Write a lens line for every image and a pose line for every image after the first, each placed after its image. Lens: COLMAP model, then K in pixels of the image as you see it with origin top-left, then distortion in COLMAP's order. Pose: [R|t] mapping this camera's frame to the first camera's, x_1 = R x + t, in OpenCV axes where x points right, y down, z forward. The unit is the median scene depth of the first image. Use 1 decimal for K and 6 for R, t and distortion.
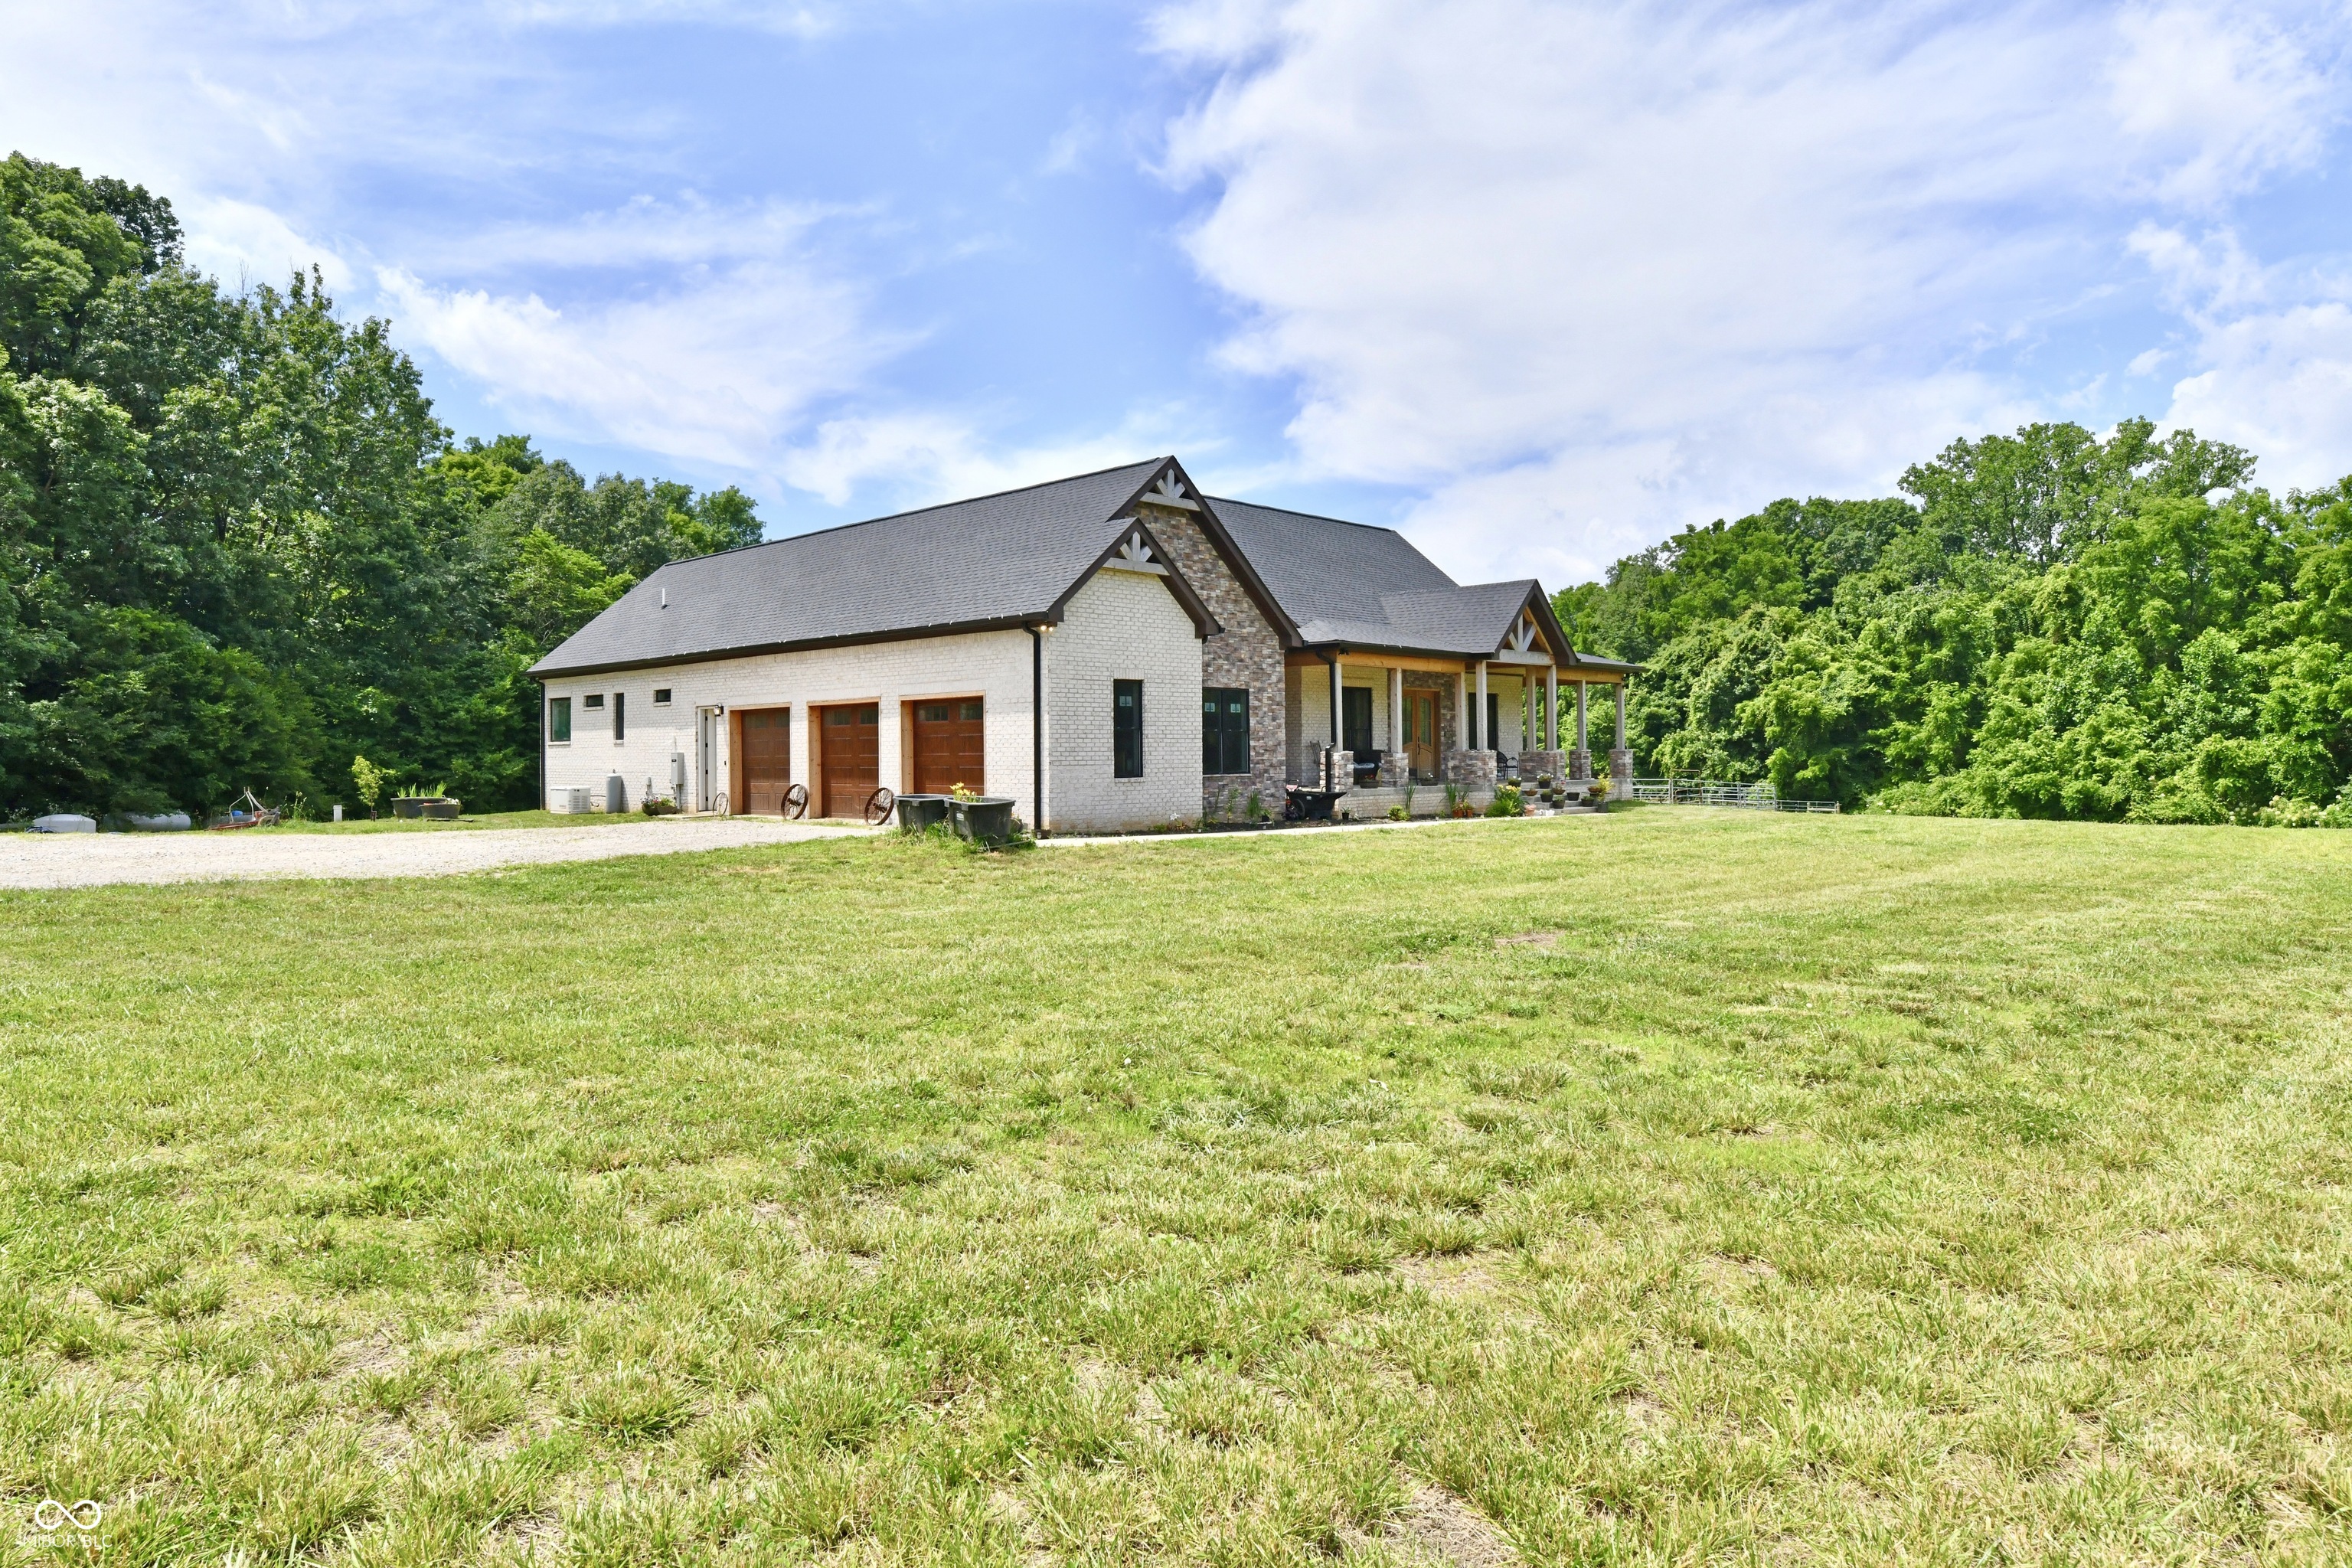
lens RADIAL K [[1397.2, 0, 1173.1], [0, 1397.2, 761.7], [0, 0, 1]] dist [0.016531, 0.004206]
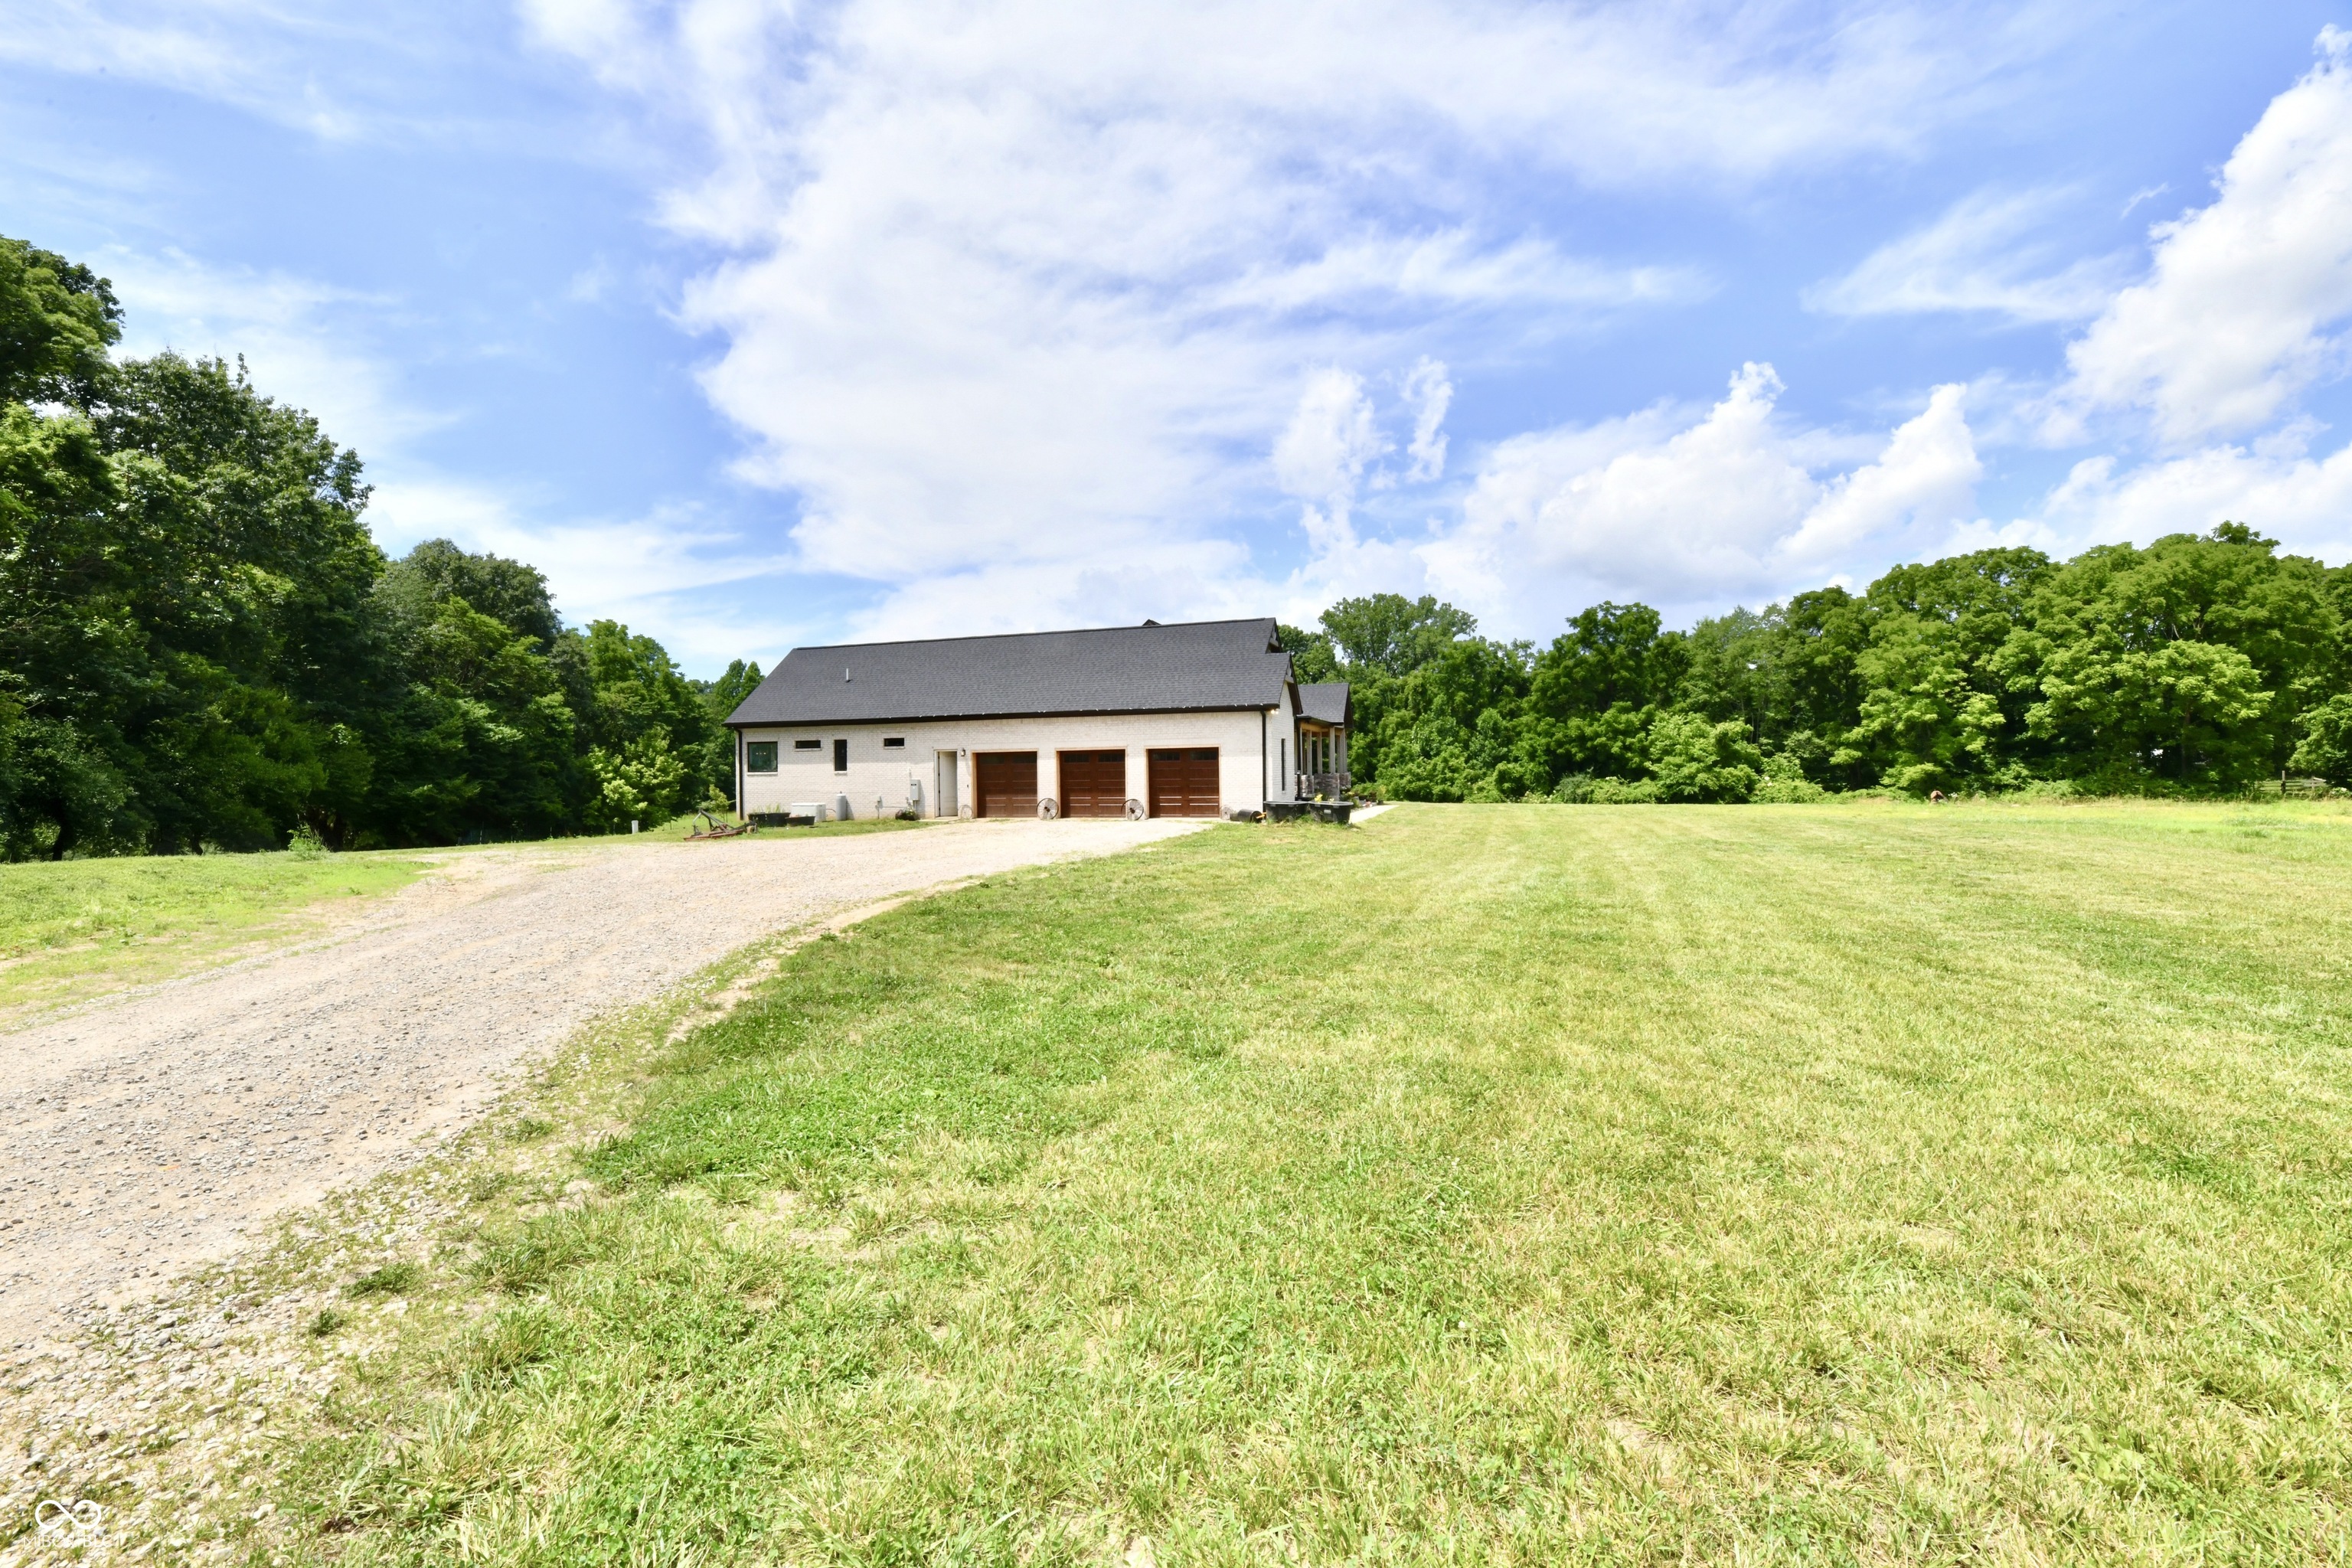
lens RADIAL K [[974.2, 0, 1161.9], [0, 974.2, 782.1], [0, 0, 1]] dist [0.012019, -0.001453]
pose [[0.897983, -0.012572, 0.439851, -0.231337], [0.010263, 0.999918, 0.007628, -0.003554], [-0.439911, -0.002335, 0.898038, -0.034314]]
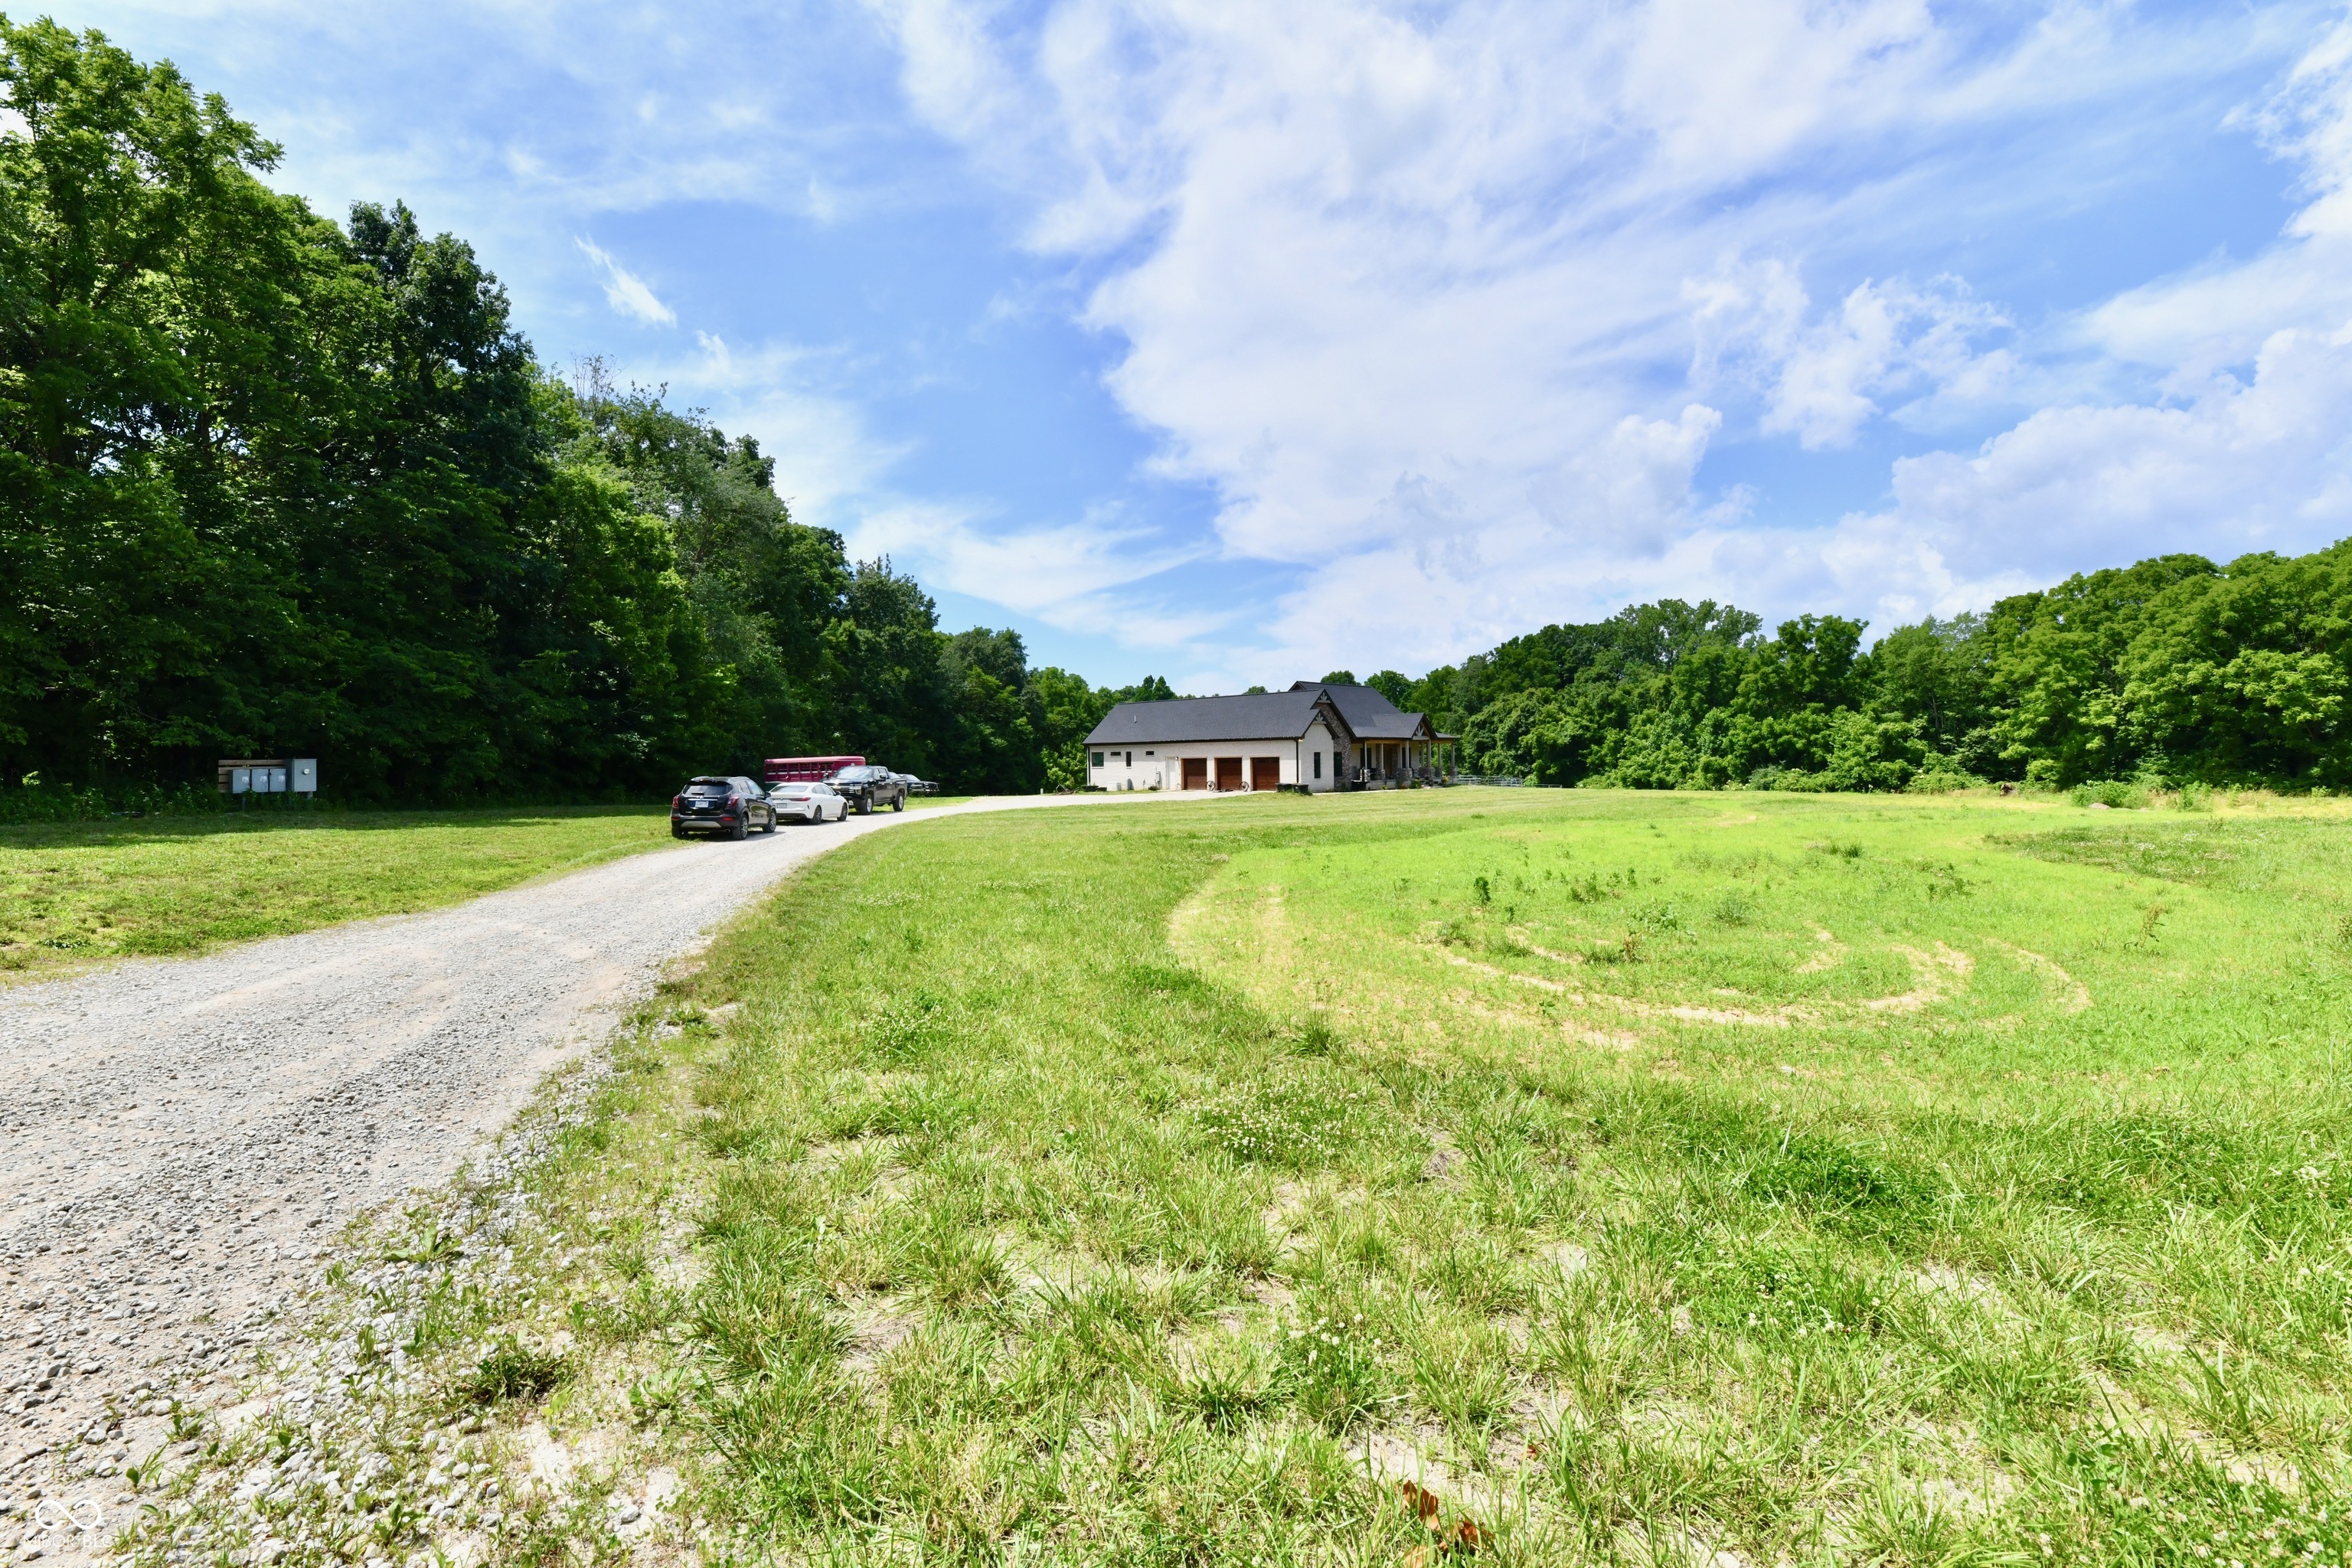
lens RADIAL K [[1036.2, 0, 1167.1], [0, 1036.2, 771.9], [0, 0, 1]] dist [0.043839, 0.000122]
pose [[0.999841, -0.009111, 0.015314, -0.146718], [0.008953, 0.999906, 0.010348, -0.011565], [-0.015407, -0.010209, 0.999829, -0.549340]]
